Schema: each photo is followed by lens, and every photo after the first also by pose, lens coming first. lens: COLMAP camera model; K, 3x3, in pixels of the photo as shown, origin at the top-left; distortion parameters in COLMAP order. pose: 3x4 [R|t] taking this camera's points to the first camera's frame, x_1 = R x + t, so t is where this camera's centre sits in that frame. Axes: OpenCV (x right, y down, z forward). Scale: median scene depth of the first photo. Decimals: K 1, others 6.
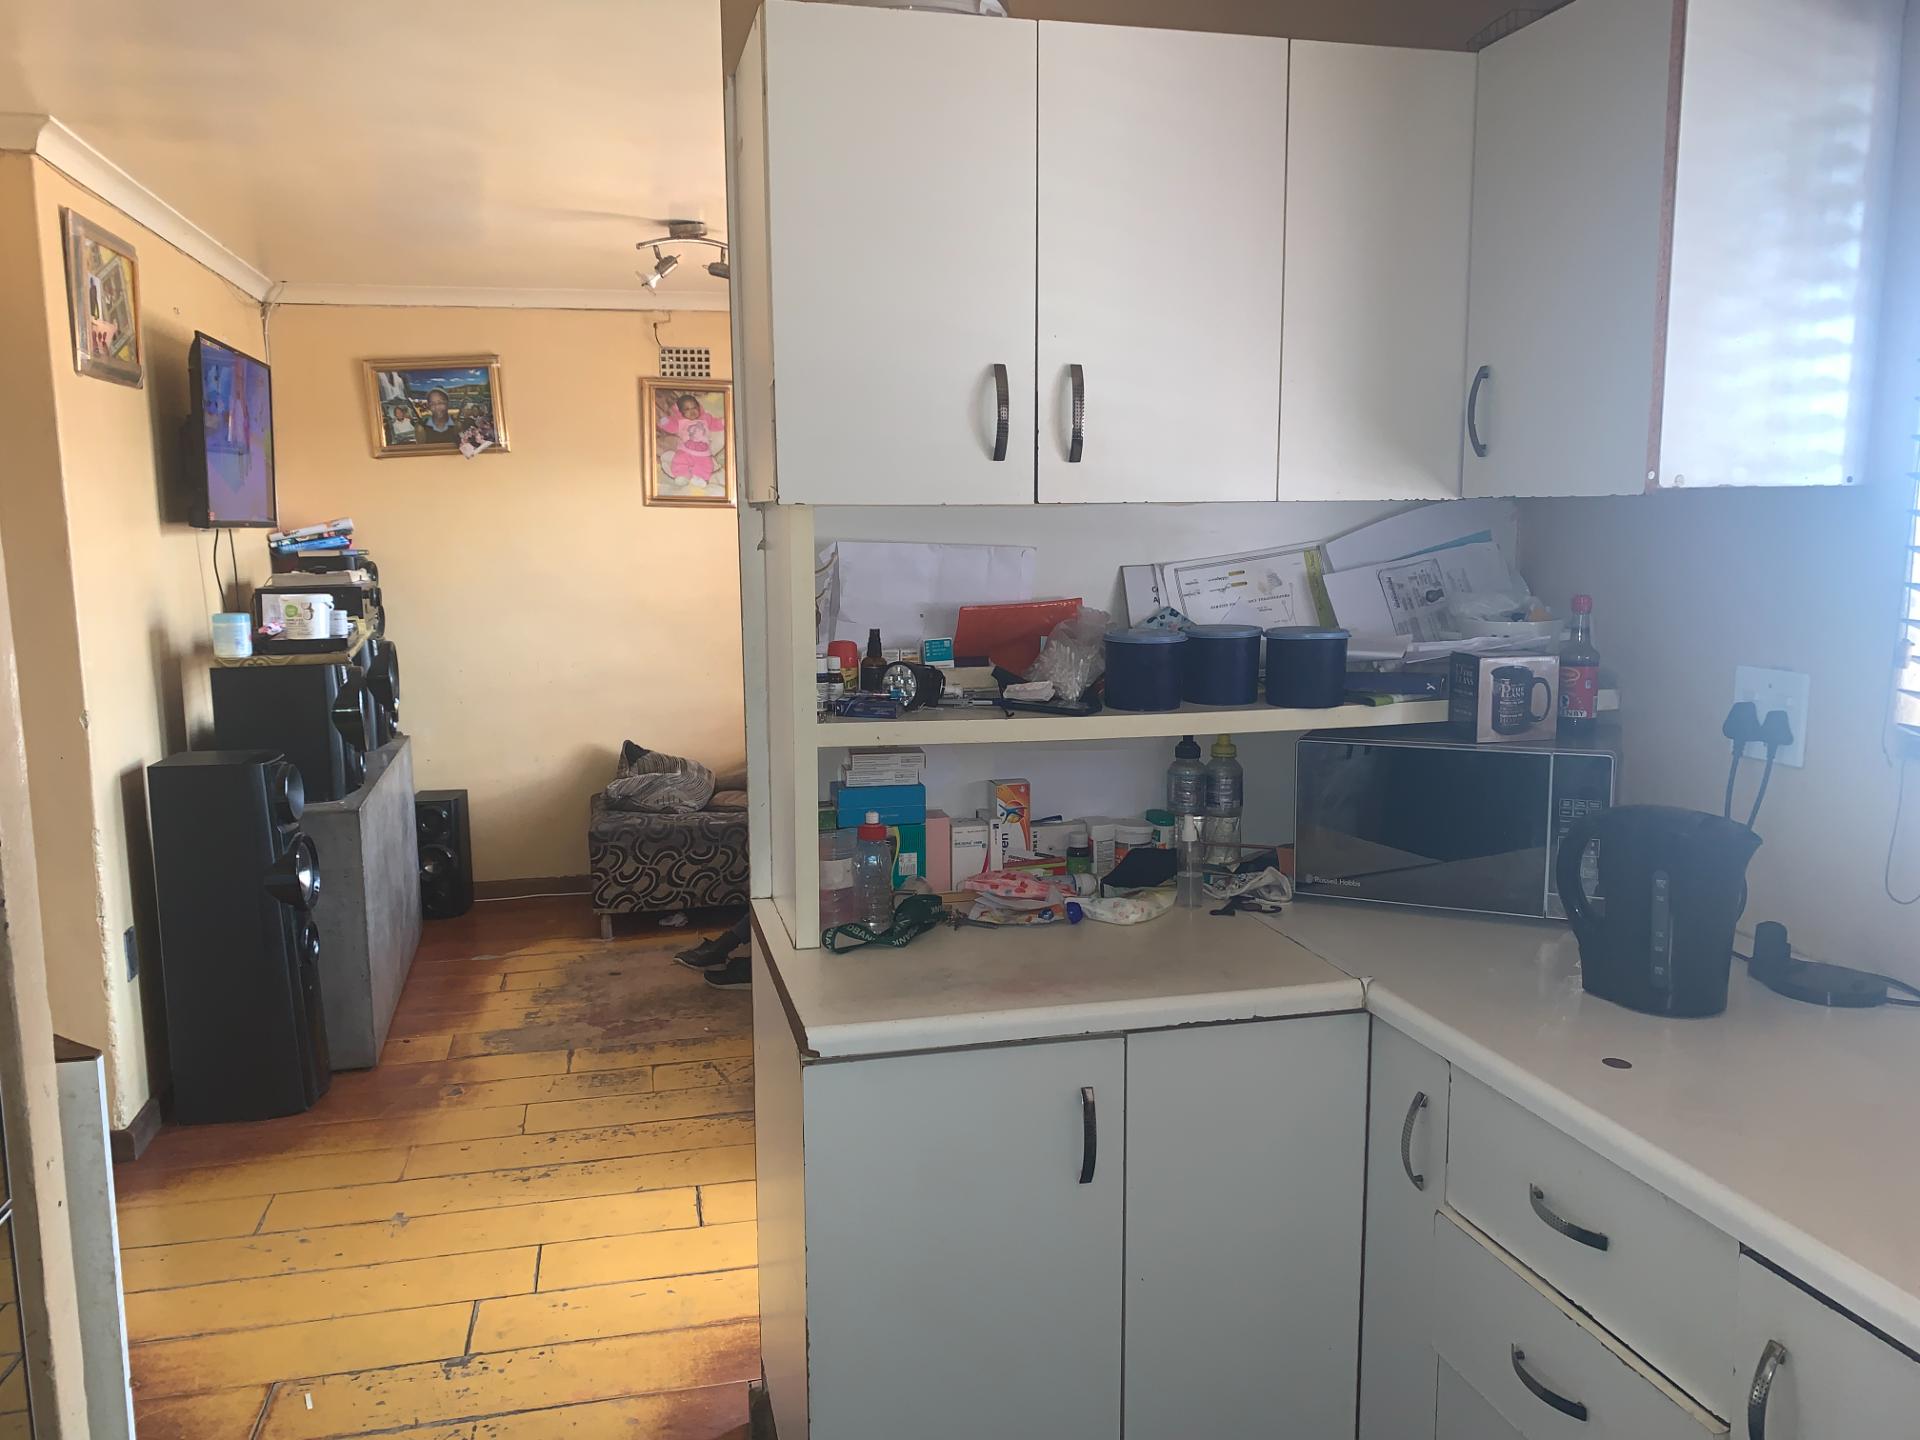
lens RADIAL K [[1457.7, 0, 956.1], [0, 1457.7, 715.6], [0, 0, 1]] dist [0.032477, -0.048961]
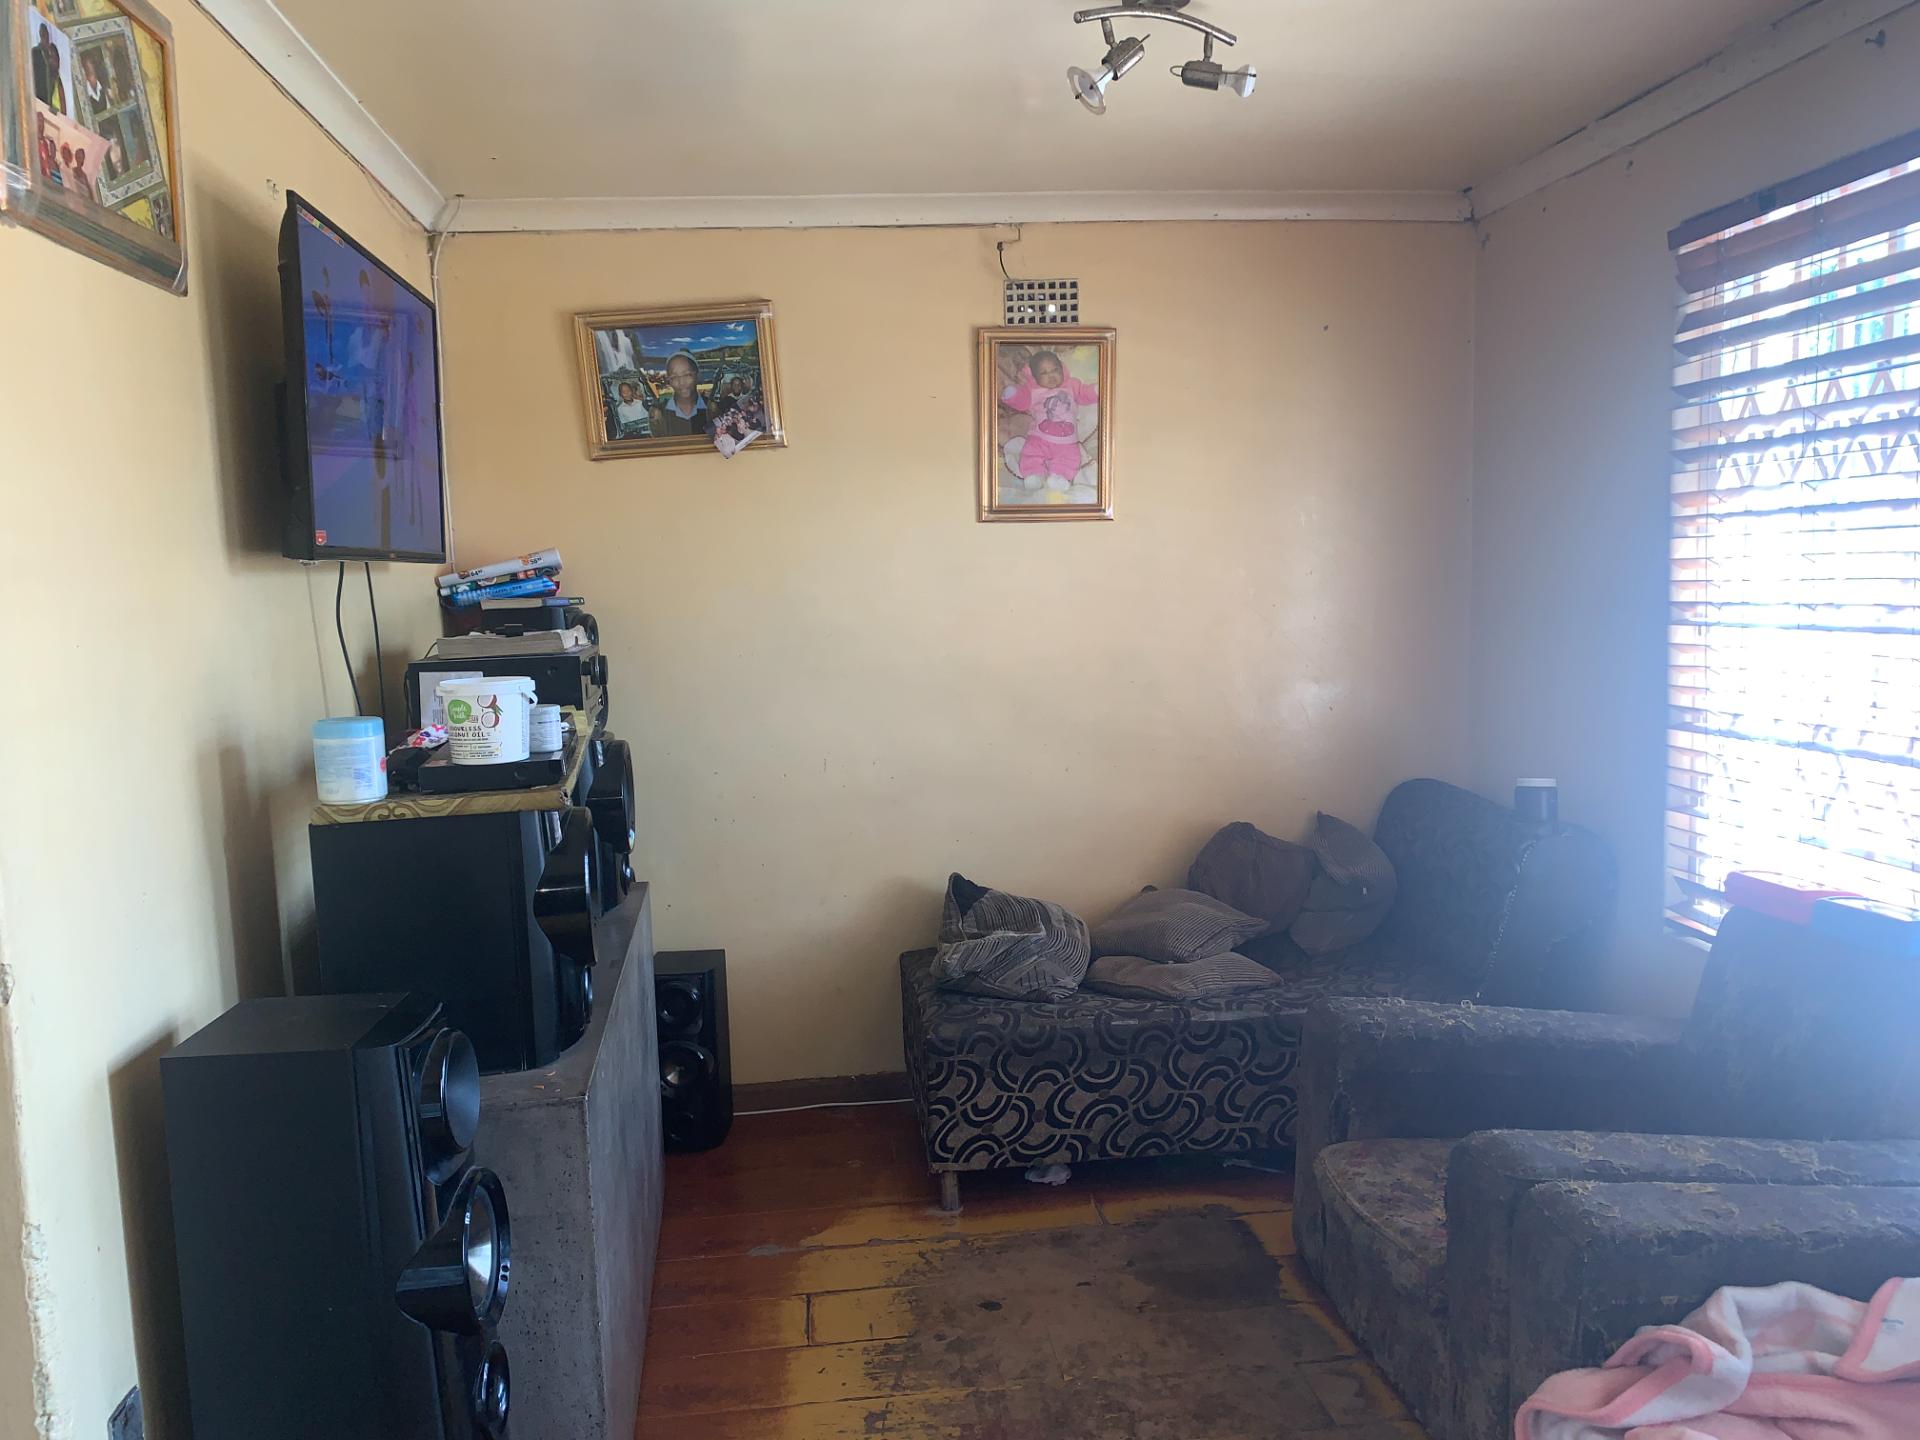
lens RADIAL K [[1457.7, 0, 951.8], [0, 1457.7, 736.8], [0, 0, 1]] dist [0.032477, -0.048961]
pose [[0.992659, -0.007688, -0.120703, -0.167224], [0.006127, 0.999893, -0.013298, -0.042300], [0.120793, 0.012460, 0.992600, 0.389117]]
